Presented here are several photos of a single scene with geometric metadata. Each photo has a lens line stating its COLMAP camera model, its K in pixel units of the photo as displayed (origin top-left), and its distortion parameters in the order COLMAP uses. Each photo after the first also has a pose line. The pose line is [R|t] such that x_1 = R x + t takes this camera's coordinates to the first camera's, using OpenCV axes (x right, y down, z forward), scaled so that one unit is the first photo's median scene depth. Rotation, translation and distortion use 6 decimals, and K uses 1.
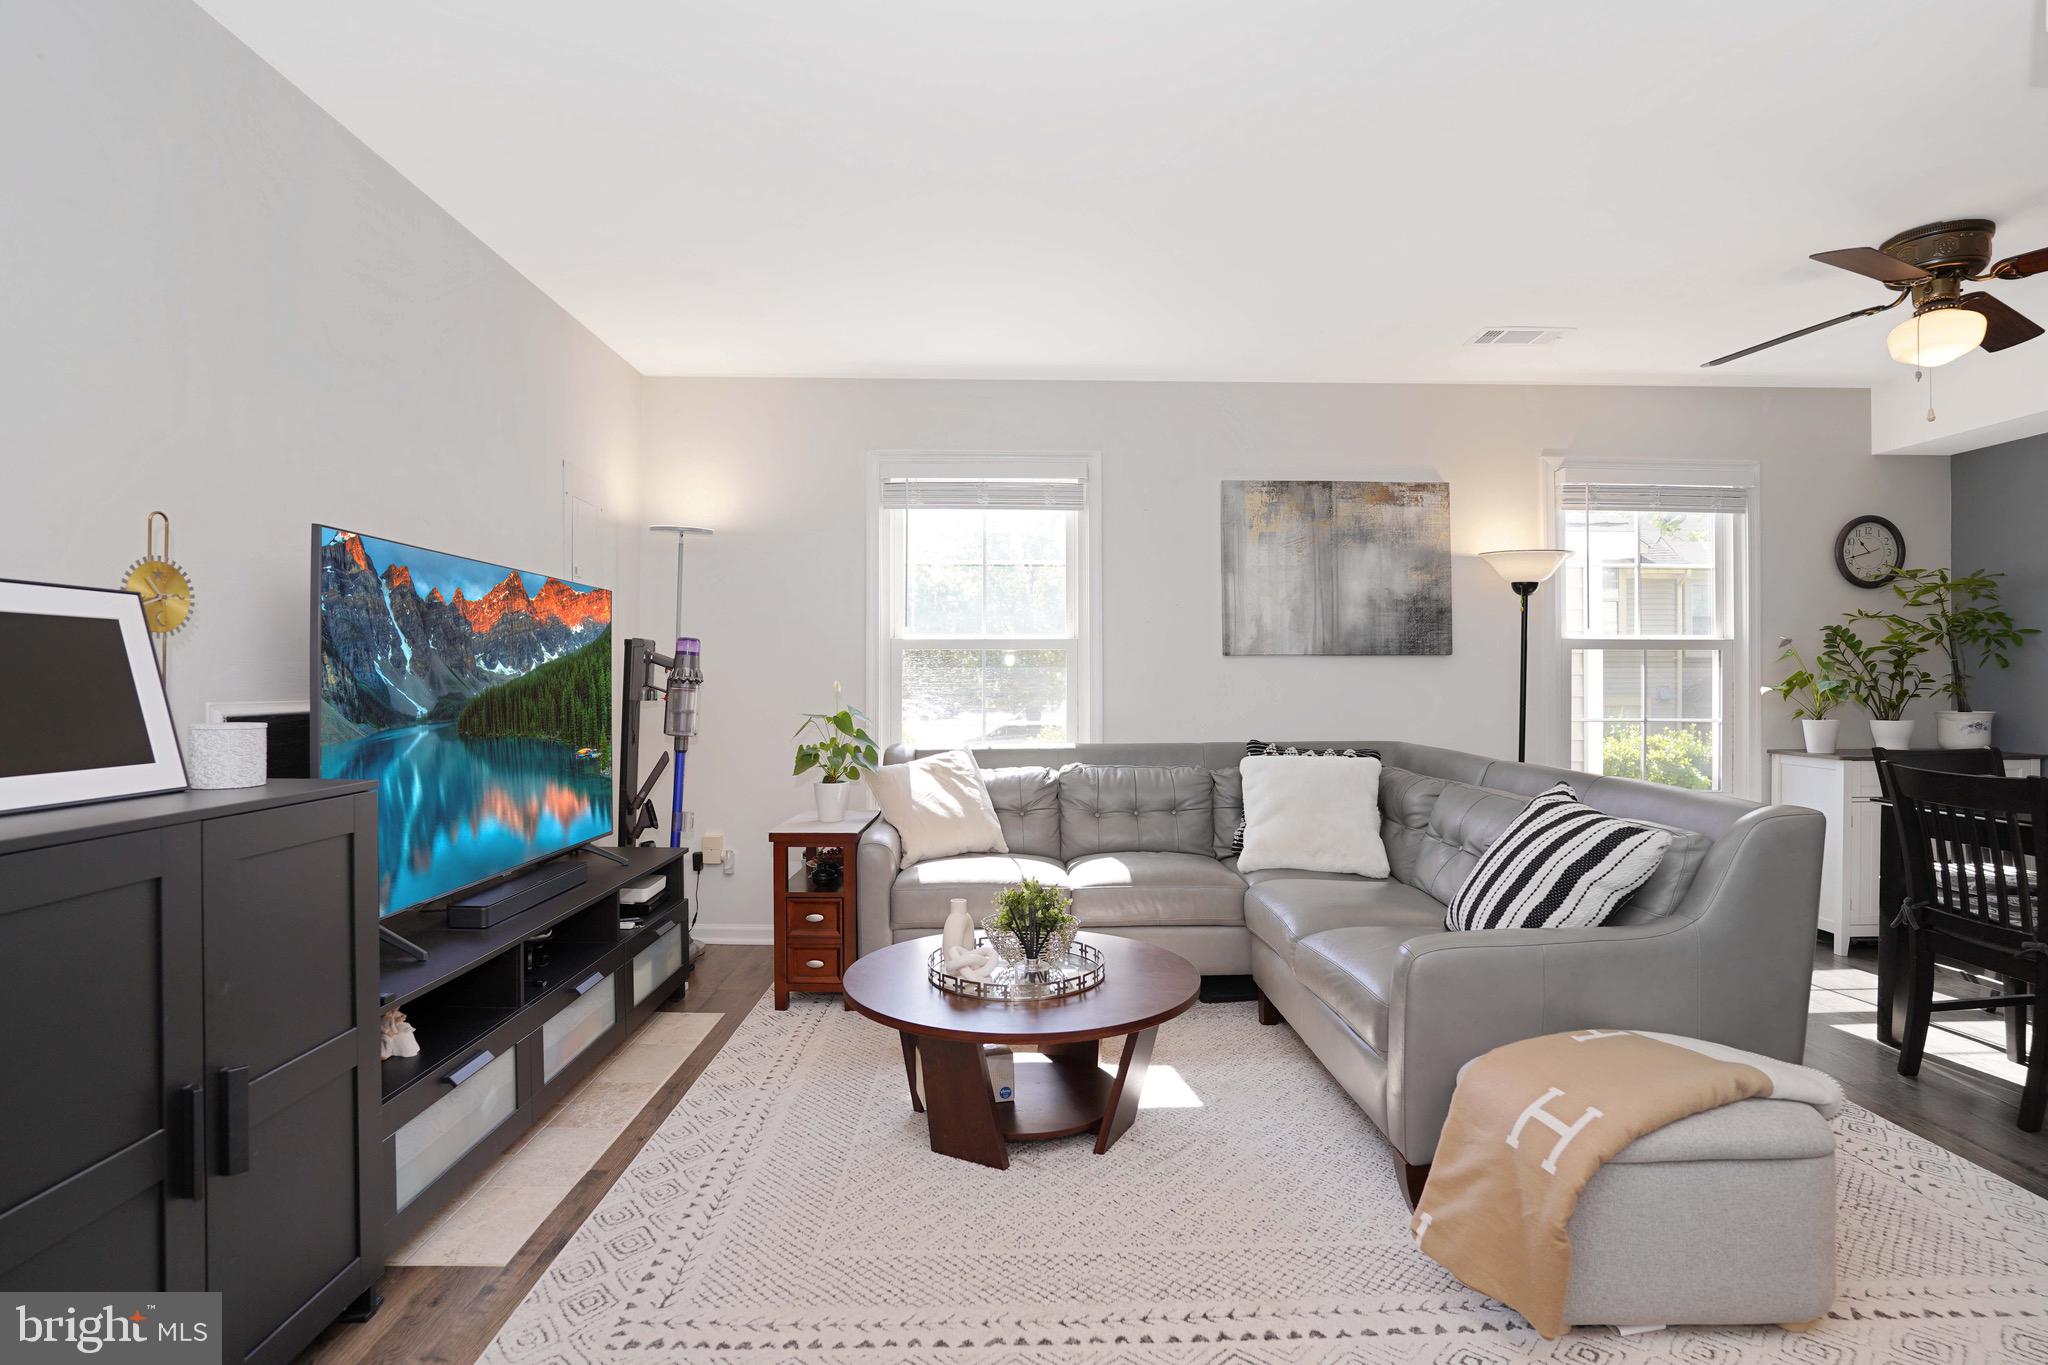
lens RADIAL K [[1007.3, 0, 1027.7], [0, 1007.3, 680.3], [0, 0, 1]] dist [-0.081314, 0.038945]
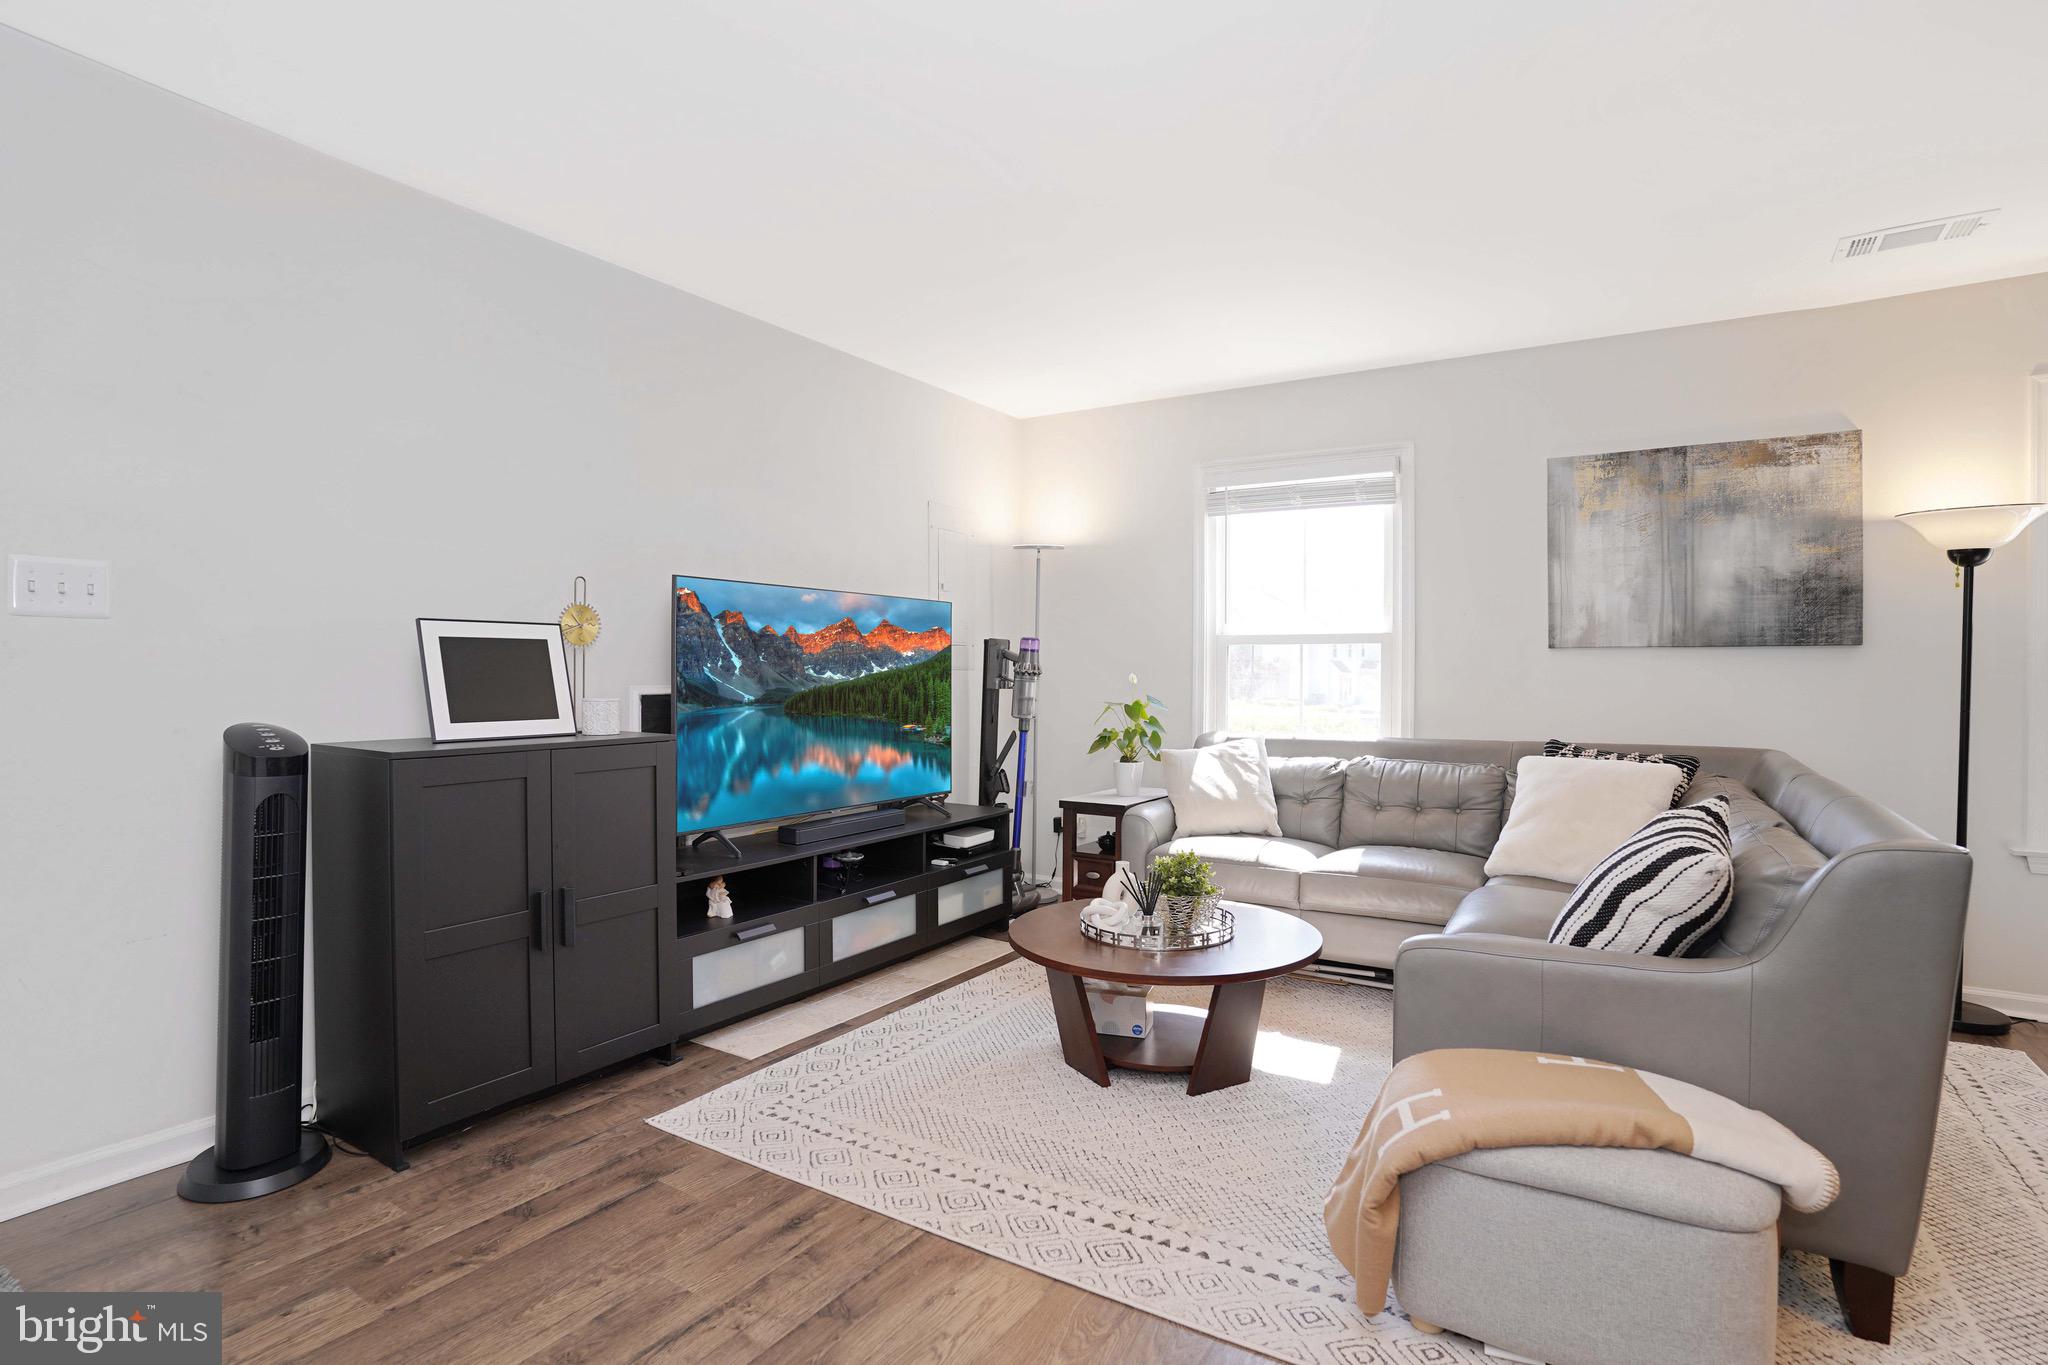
lens RADIAL K [[1007.3, 0, 1027.7], [0, 1007.3, 680.3], [0, 0, 1]] dist [-0.081314, 0.038945]
pose [[0.837845, 0.008257, -0.545845, 0.315198], [-0.003317, 0.999944, 0.010036, -0.002861], [0.545898, -0.006598, 0.837826, -0.026598]]
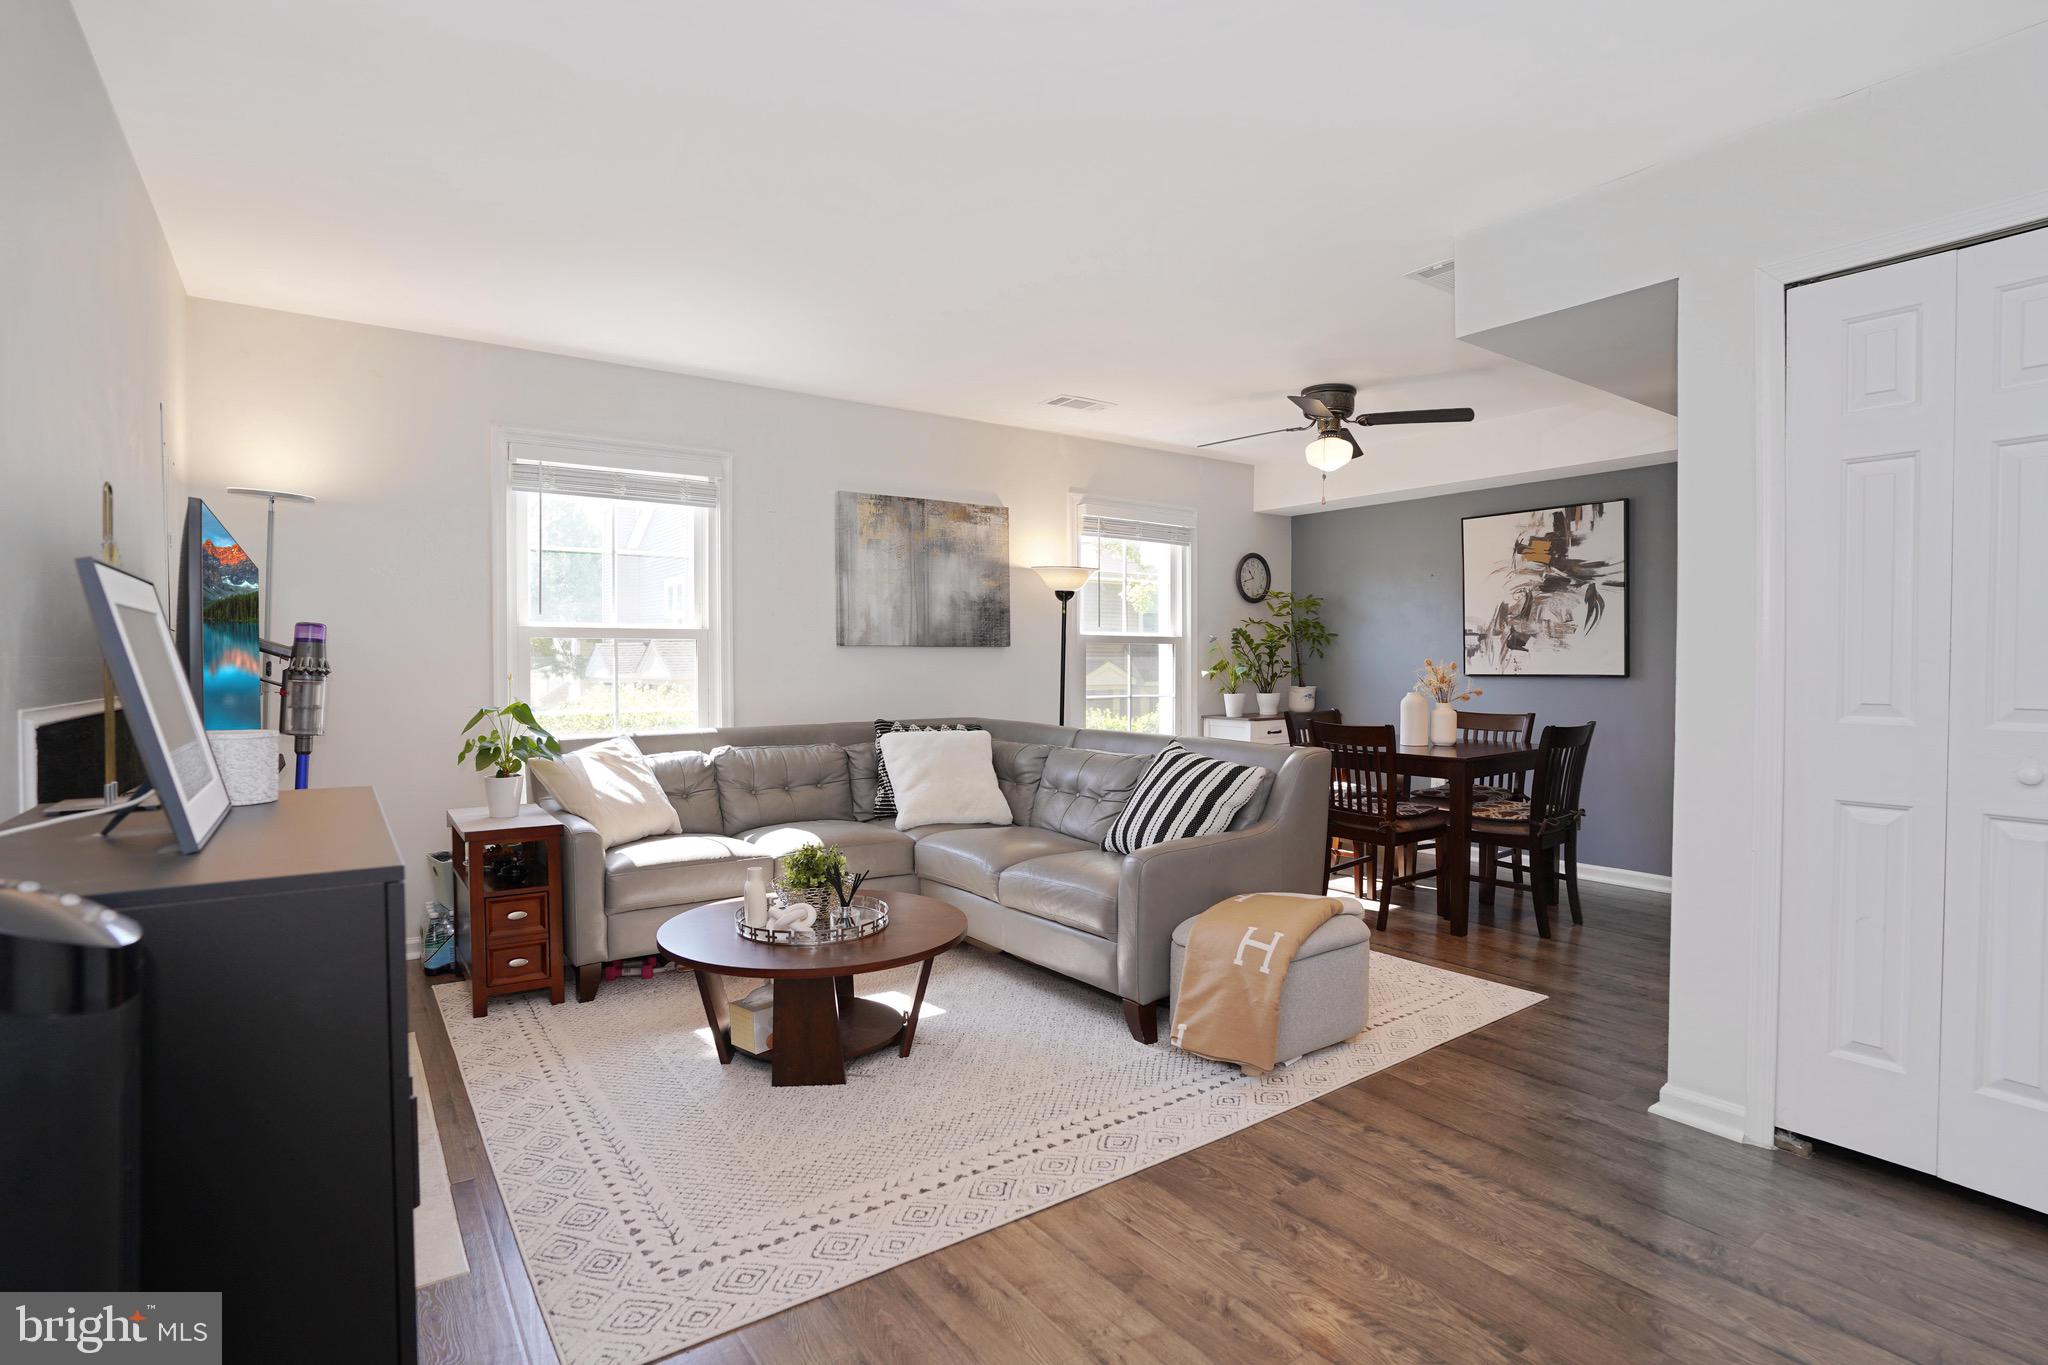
lens RADIAL K [[1007.3, 0, 1027.7], [0, 1007.3, 680.3], [0, 0, 1]] dist [-0.081314, 0.038945]
pose [[0.822608, -0.011018, 0.568503, -0.298139], [-0.000010, 0.999812, 0.019391, -0.008433], [-0.568609, -0.015957, 0.822453, -0.058404]]
